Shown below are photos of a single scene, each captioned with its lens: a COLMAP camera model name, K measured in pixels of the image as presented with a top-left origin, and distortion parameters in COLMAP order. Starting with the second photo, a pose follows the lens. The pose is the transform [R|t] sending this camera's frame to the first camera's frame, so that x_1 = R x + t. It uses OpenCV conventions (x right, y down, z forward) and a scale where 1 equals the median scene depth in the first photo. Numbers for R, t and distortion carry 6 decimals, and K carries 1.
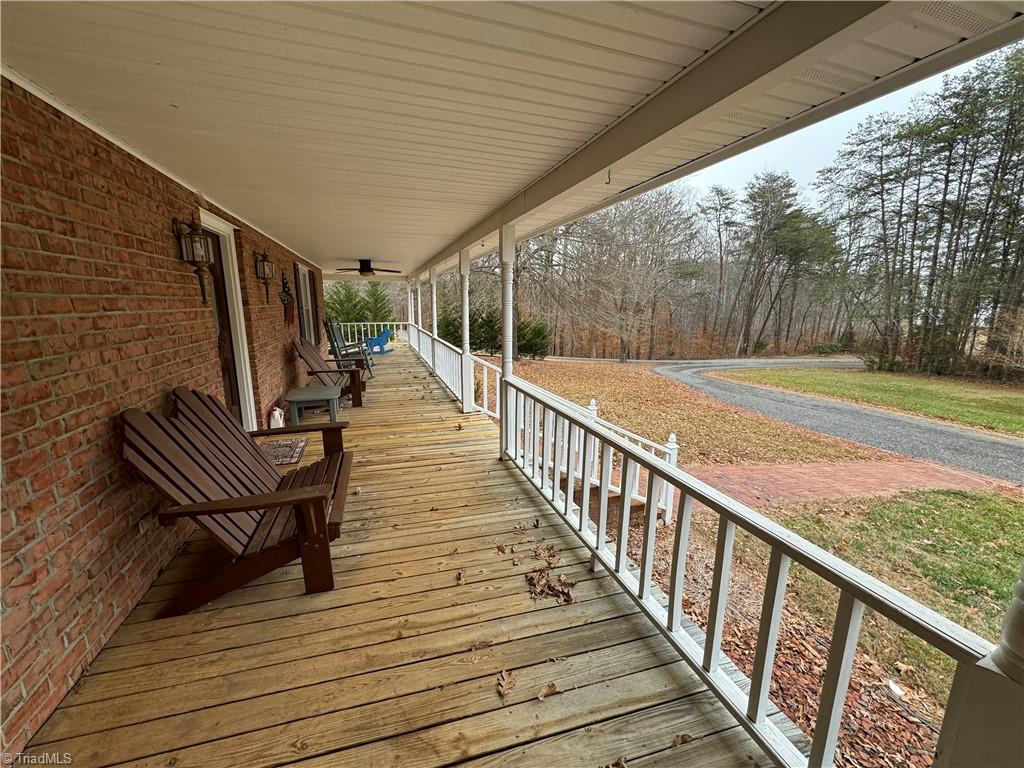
lens RADIAL K [[406.5, 0, 510.8], [0, 406.5, 383.4], [0, 0, 1]] dist [0.001955, 0.000092]
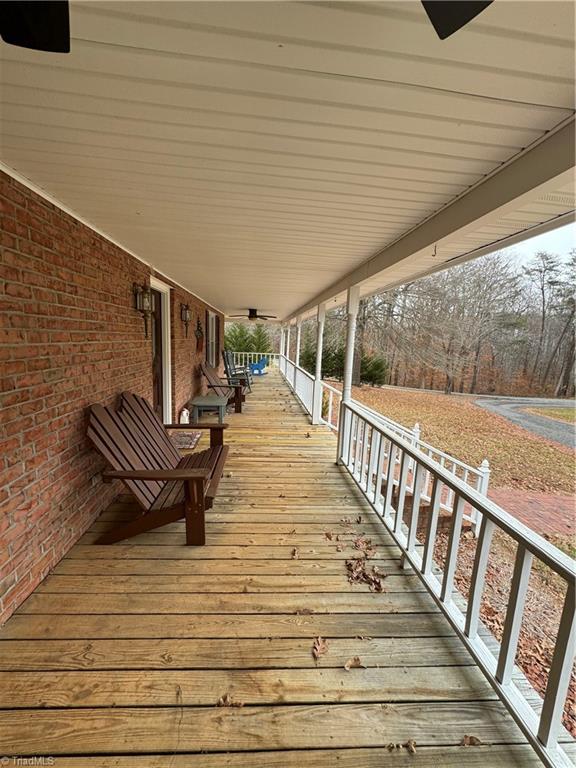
lens RADIAL K [[304.9, 0, 289.3], [0, 304.9, 385.3], [0, 0, 1]] dist [0.001955, 0.000092]
pose [[0.975213, 0.068970, -0.210244, 0.025821], [-0.079610, 0.995917, -0.042560, -0.015015], [0.206450, 0.058243, 0.976722, 0.009318]]
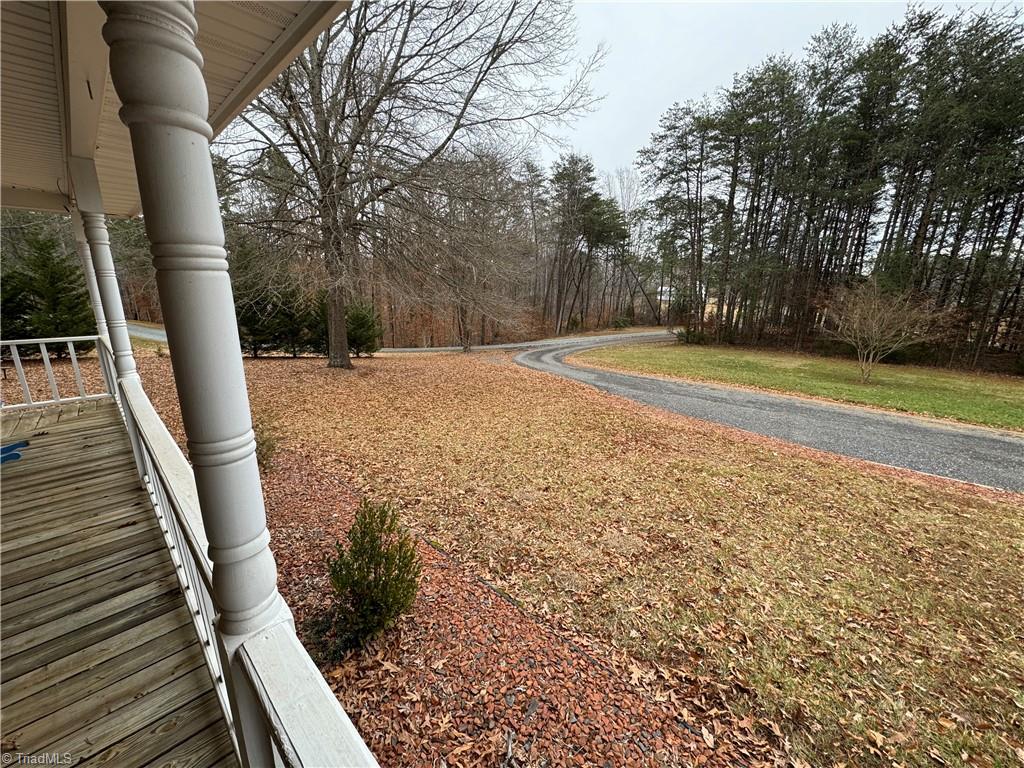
lens RADIAL K [[406.5, 0, 514.3], [0, 406.5, 385.6], [0, 0, 1]] dist [0.001955, 0.000092]
pose [[0.881864, -0.113134, 0.457729, -0.436161], [0.088405, 0.993244, 0.075172, -0.412423], [-0.463141, -0.025826, 0.885908, 2.136271]]
